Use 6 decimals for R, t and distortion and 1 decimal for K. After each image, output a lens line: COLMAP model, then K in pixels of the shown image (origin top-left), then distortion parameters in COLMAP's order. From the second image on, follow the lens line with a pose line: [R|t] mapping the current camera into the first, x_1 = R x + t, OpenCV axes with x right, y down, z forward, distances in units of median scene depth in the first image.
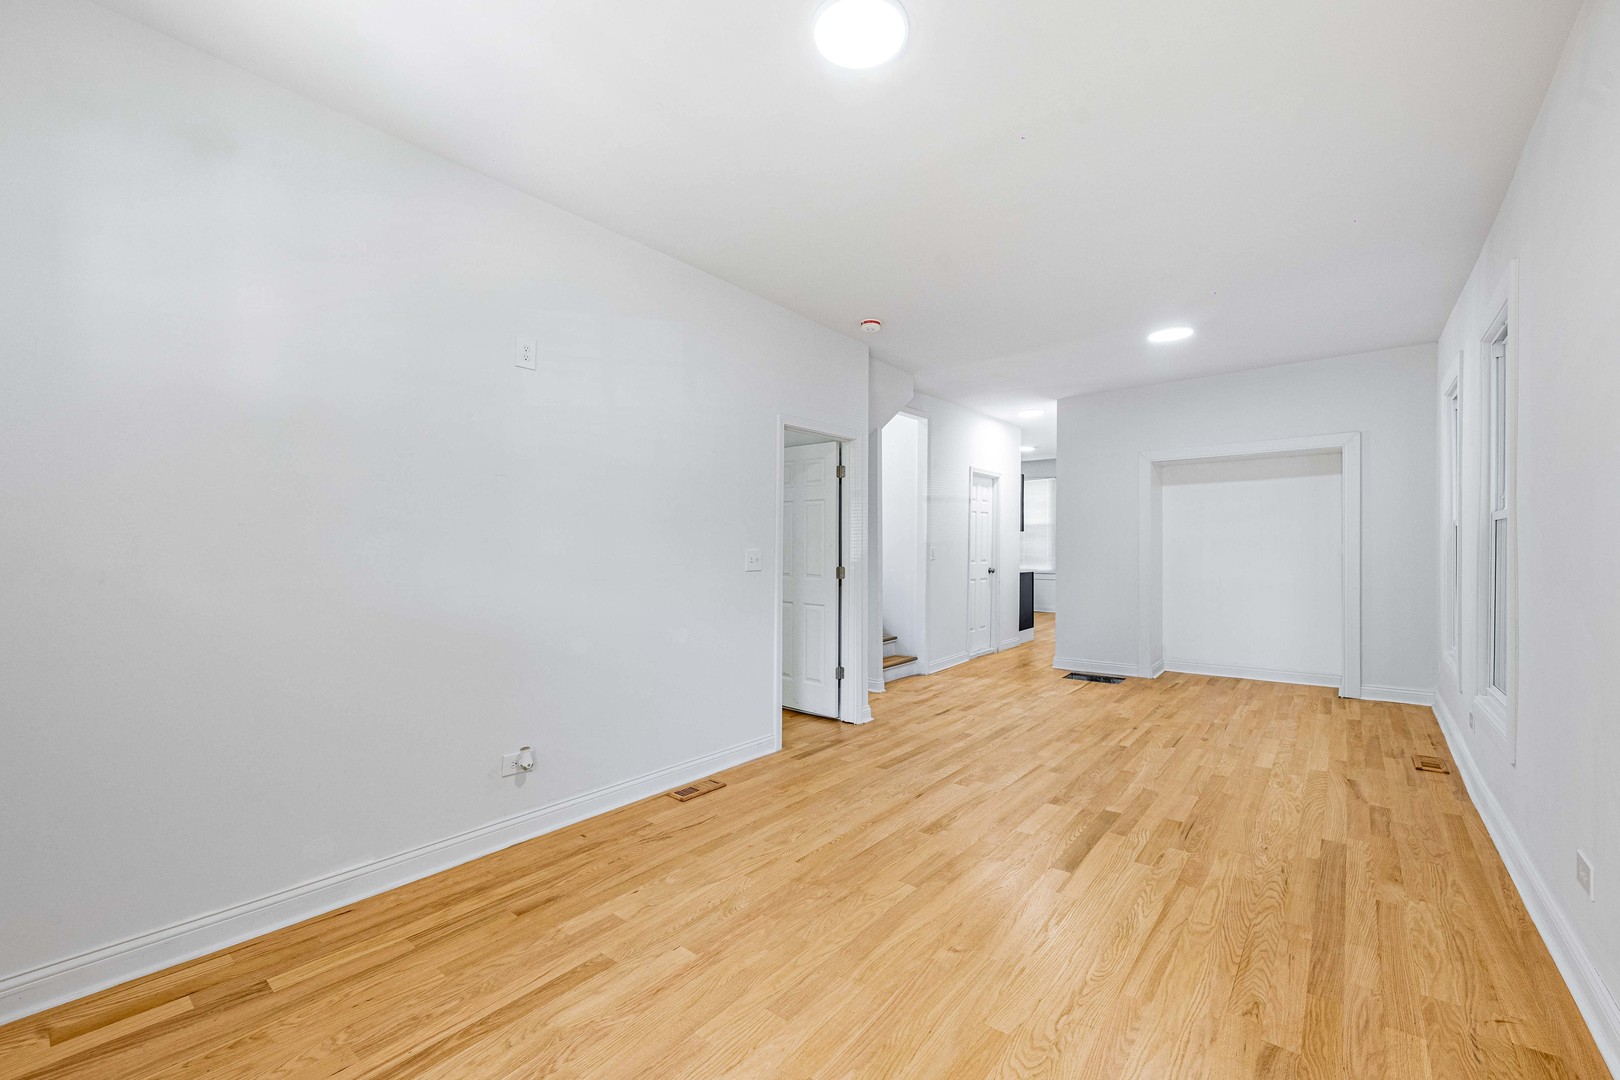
lens RADIAL K [[674.7, 0, 827.3], [0, 674.7, 537.7], [0, 0, 1]] dist [0.000730, -0.000291]
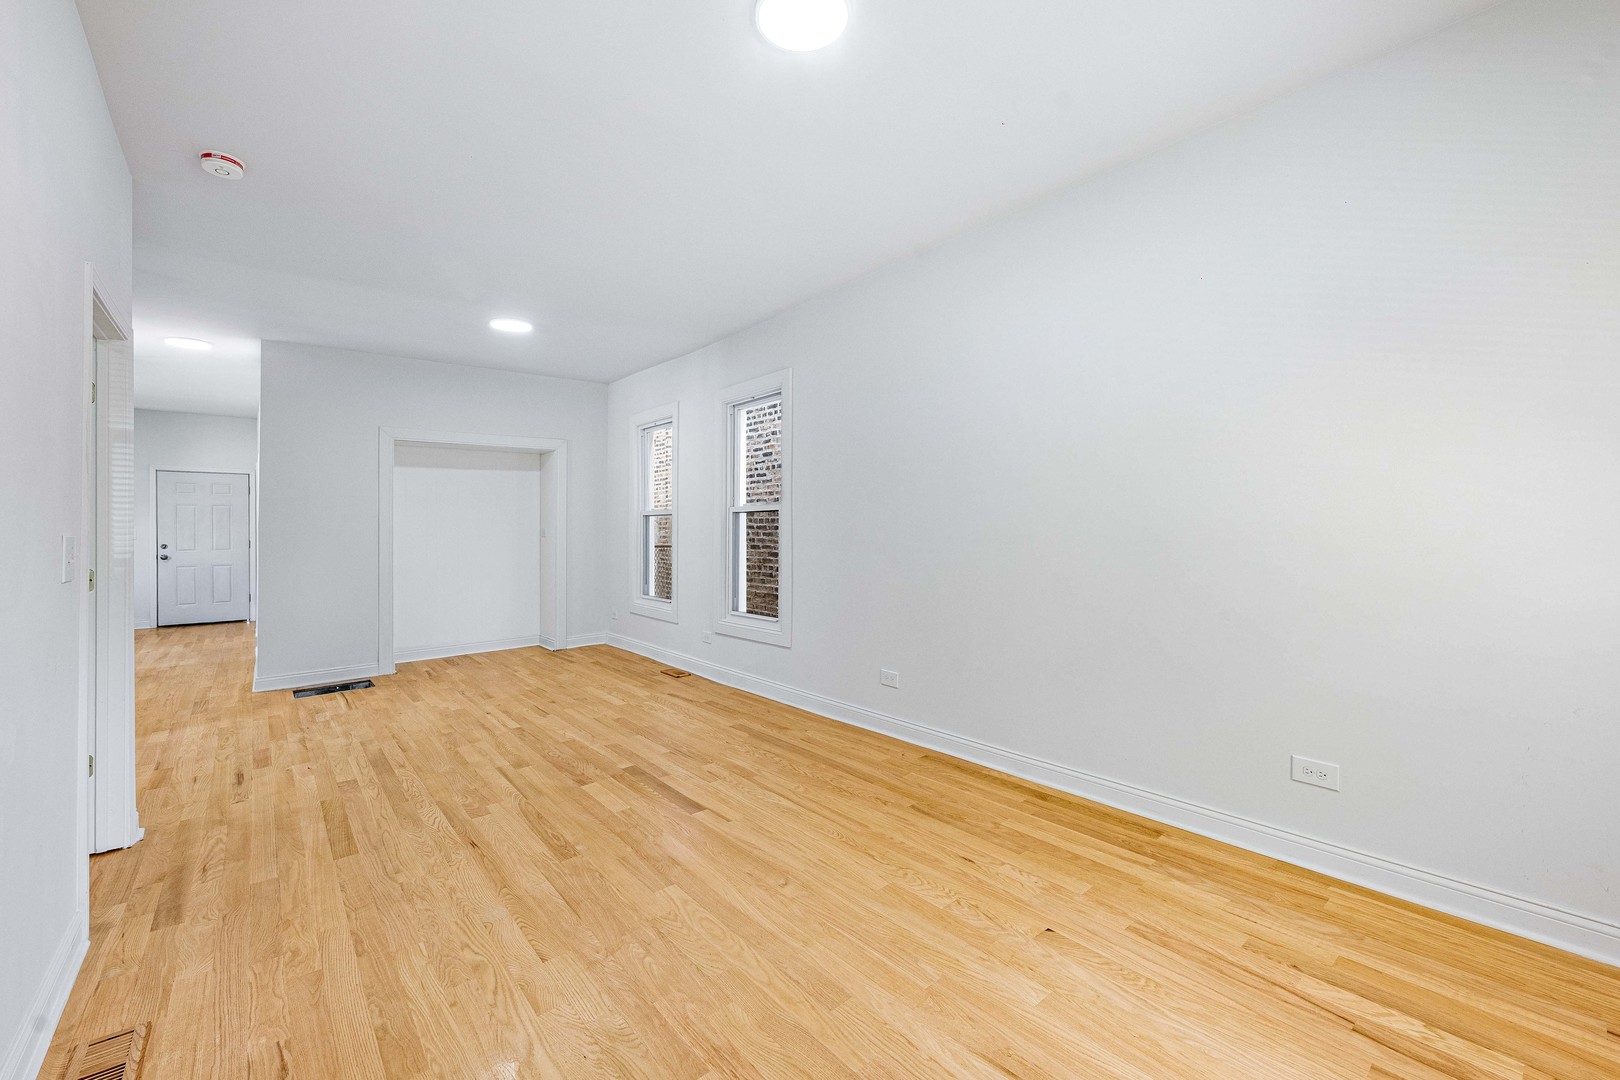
lens RADIAL K [[648.2, 0, 810.0], [0, 648.2, 540.0], [0, 0, 1]] dist [0.001700, -0.000070]
pose [[0.197939, -0.019053, 0.980029, -0.516717], [-0.002593, 0.999797, 0.019961, 0.003365], [-0.980211, -0.006492, 0.197850, 0.442833]]
